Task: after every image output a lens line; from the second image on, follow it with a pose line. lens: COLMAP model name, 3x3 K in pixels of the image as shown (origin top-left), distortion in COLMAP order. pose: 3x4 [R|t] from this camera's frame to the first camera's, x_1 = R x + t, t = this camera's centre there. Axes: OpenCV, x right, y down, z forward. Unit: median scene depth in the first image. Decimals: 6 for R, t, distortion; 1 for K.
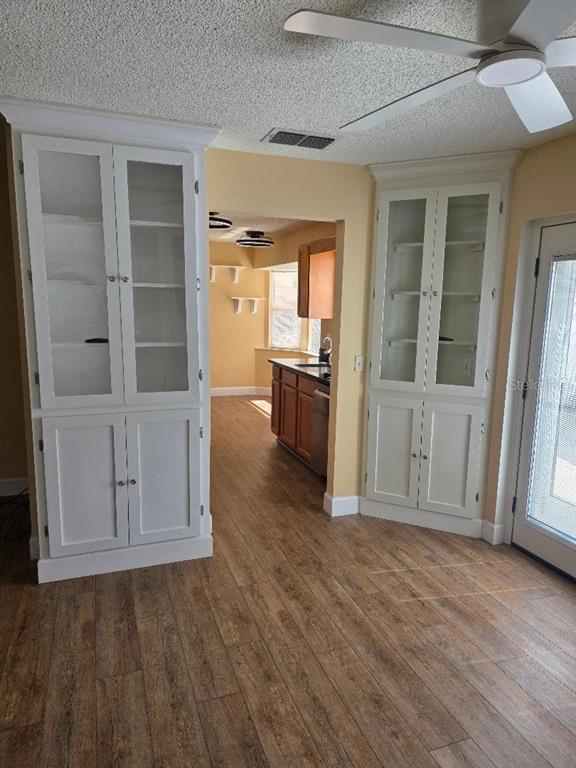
lens RADIAL K [[509.0, 0, 288.0], [0, 509.0, 384.0], [0, 0, 1]] dist [0.049320, -0.057571]
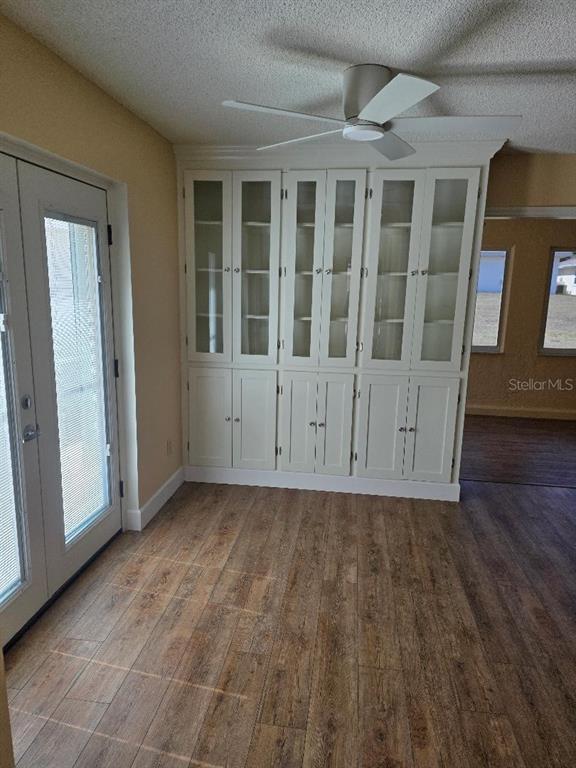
lens RADIAL K [[509.0, 0, 288.0], [0, 509.0, 384.0], [0, 0, 1]] dist [0.049320, -0.057571]
pose [[-0.882307, -0.130625, 0.452186, -0.112393], [0.039068, 0.937078, 0.346926, -0.269860], [-0.469051, 0.323761, -0.821687, 1.639458]]
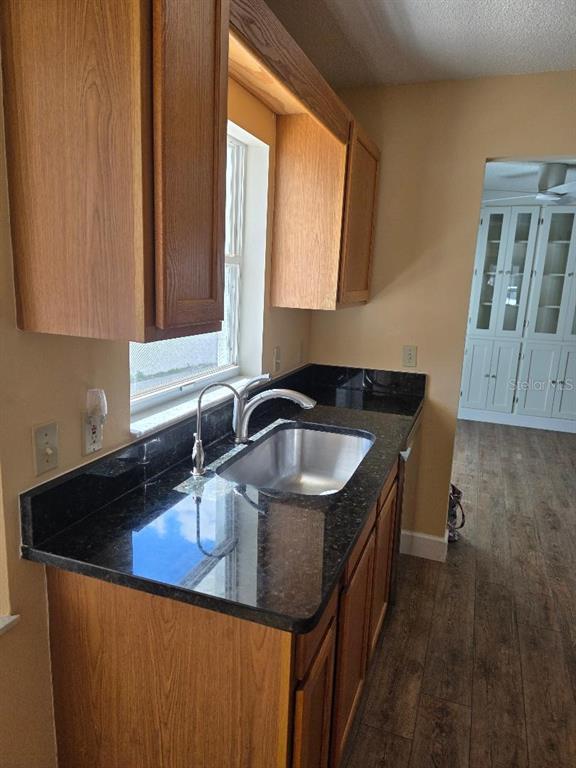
lens RADIAL K [[508.1, 0, 275.9], [0, 508.1, 381.7], [0, 0, 1]] dist [0.049575, -0.100488]
pose [[-0.737896, -0.183443, 0.649506, -0.294320], [0.063160, 0.939361, 0.337063, -0.426165], [-0.671952, 0.289741, -0.681565, 2.607492]]
